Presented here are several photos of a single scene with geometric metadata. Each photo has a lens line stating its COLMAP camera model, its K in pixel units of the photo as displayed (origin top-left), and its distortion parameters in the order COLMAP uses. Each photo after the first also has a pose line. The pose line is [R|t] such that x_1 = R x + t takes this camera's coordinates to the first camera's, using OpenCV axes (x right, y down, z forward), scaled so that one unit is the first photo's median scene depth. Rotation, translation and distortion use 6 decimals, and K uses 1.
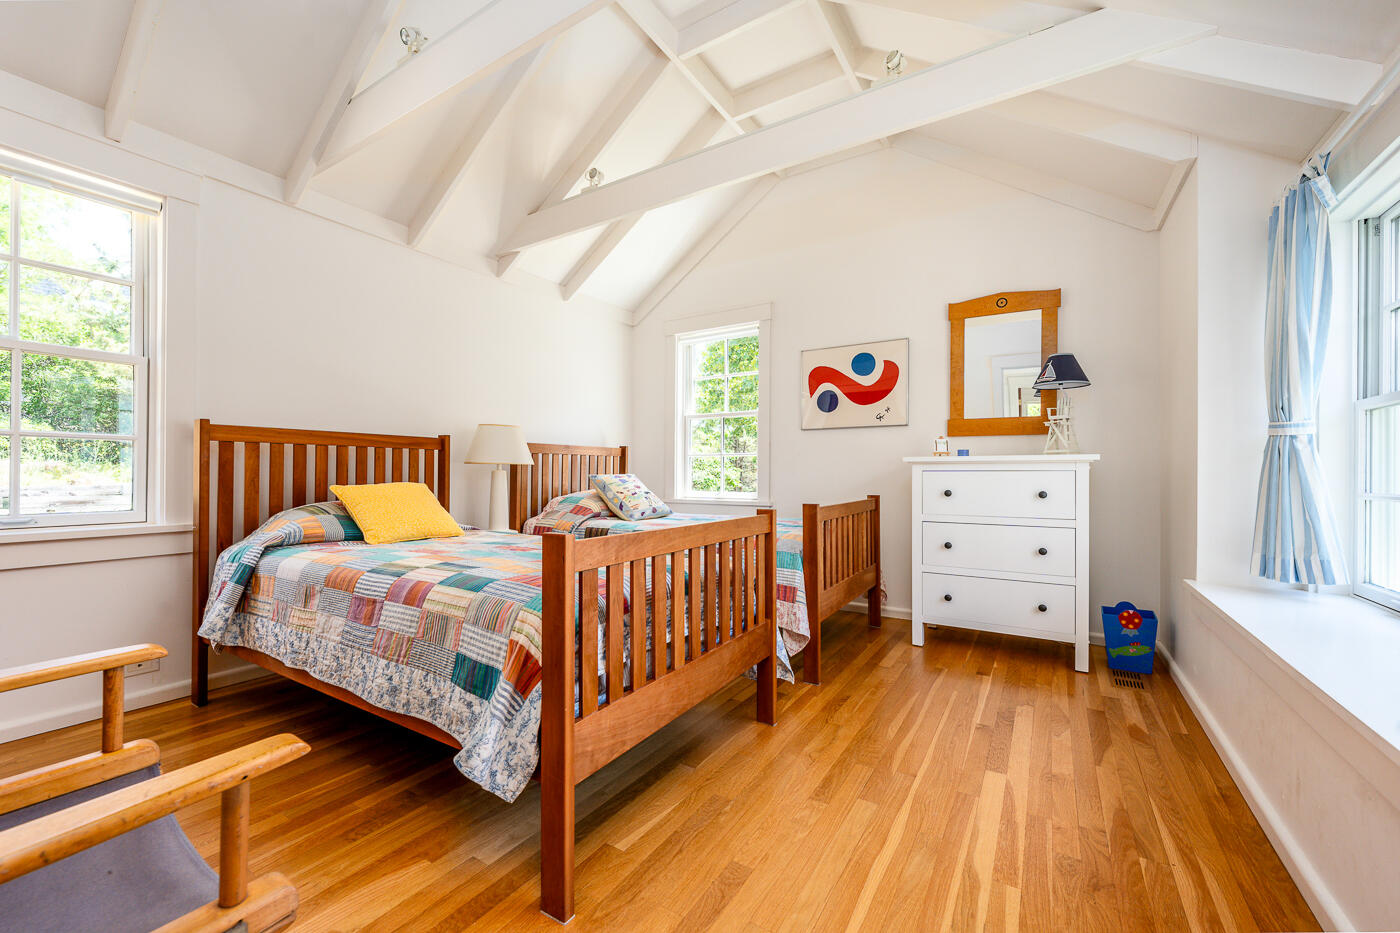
lens RADIAL K [[553.2, 0, 694.6], [0, 553.2, 466.6], [0, 0, 1]] dist [0.000044, 0.000009]
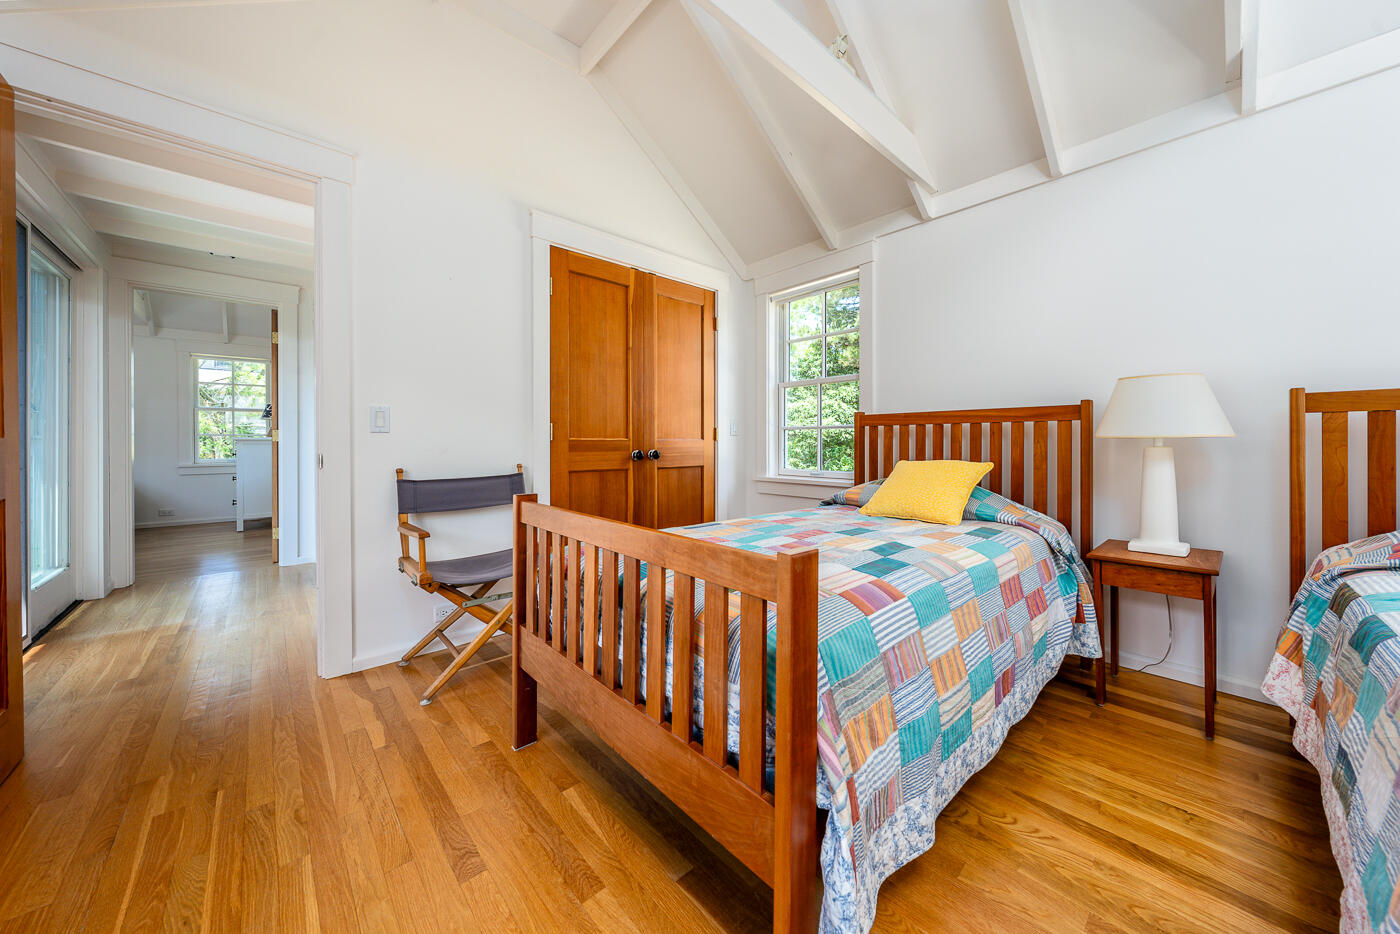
lens RADIAL K [[493.8, 0, 689.2], [0, 493.8, 450.1], [0, 0, 1]] dist [-0.005644, 0.000599]
pose [[-0.274117, 0.008457, -0.961659, 0.368774], [0.006470, 0.999955, 0.006950, 0.003015], [0.961675, -0.004317, -0.274159, 0.753327]]
